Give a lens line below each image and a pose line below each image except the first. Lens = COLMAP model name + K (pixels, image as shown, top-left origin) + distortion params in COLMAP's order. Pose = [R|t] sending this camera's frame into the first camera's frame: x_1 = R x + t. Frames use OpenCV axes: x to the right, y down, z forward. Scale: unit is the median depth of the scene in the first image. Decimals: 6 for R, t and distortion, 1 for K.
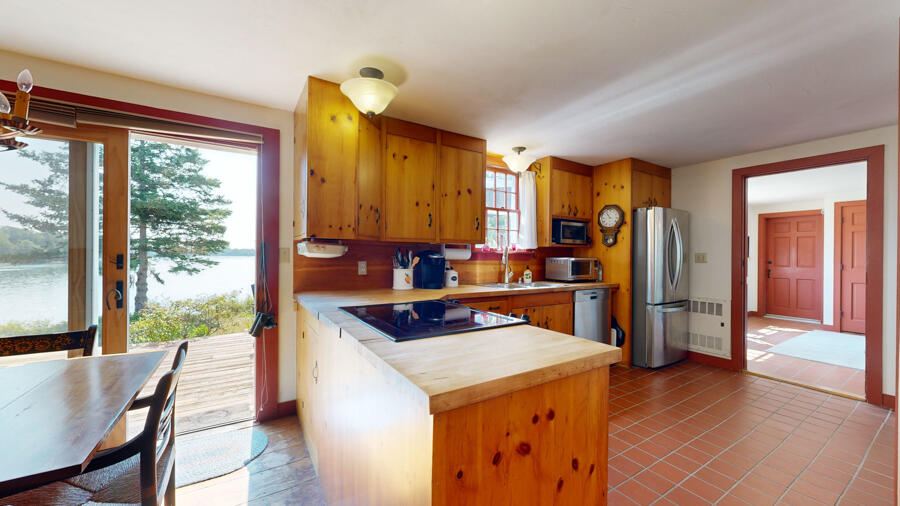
lens RADIAL K [[337.9, 0, 450.0], [0, 337.9, 253.0], [0, 0, 1]] dist [0.001179, 0.000120]
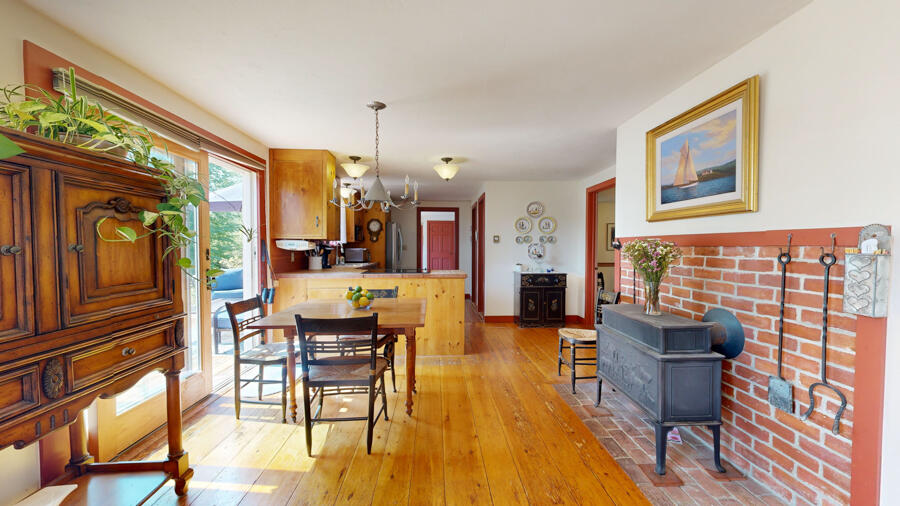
lens RADIAL K [[337.9, 0, 450.0], [0, 337.9, 253.0], [0, 0, 1]] dist [0.001179, 0.000120]
pose [[0.492265, -0.025045, 0.870085, -1.631964], [0.003387, 0.999634, 0.026858, -0.012545], [-0.870439, -0.010274, 0.492169, -0.443288]]
